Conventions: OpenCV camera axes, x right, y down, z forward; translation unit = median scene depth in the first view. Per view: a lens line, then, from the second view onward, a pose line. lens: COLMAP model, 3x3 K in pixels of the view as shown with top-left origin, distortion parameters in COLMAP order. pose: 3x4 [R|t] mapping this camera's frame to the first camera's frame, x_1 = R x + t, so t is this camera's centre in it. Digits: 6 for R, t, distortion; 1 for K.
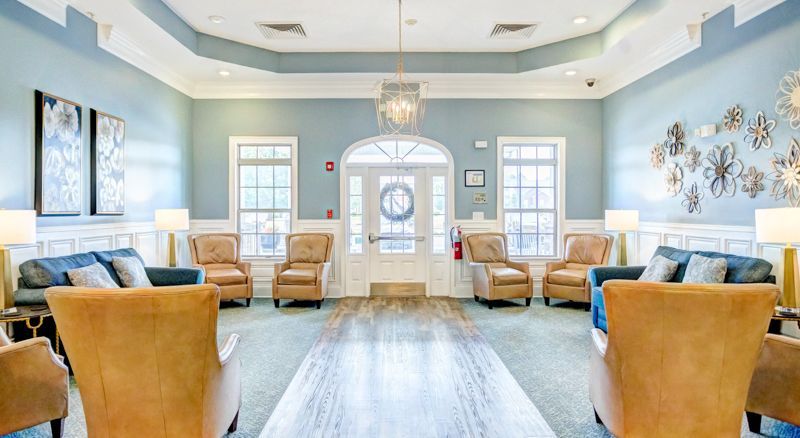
lens RADIAL K [[496.3, 0, 401.0], [0, 496.3, 213.2], [0, 0, 1]] dist [-0.022386, 0.006370]
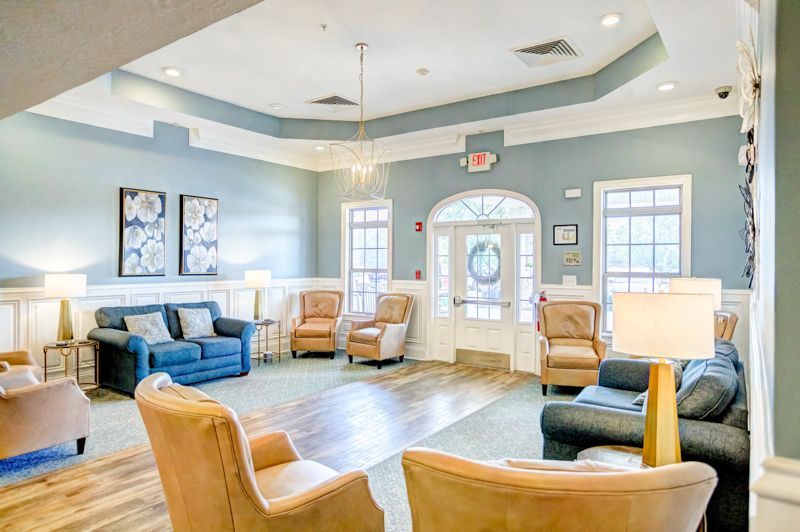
lens RADIAL K [[509.3, 0, 399.9], [0, 509.3, 268.3], [0, 0, 1]] dist [-0.001888, 0.002691]
pose [[0.816809, 0.009932, -0.576822, 0.414786], [-0.007459, 0.999950, 0.006656, -0.018334], [0.576860, -0.001134, 0.816842, 0.146637]]
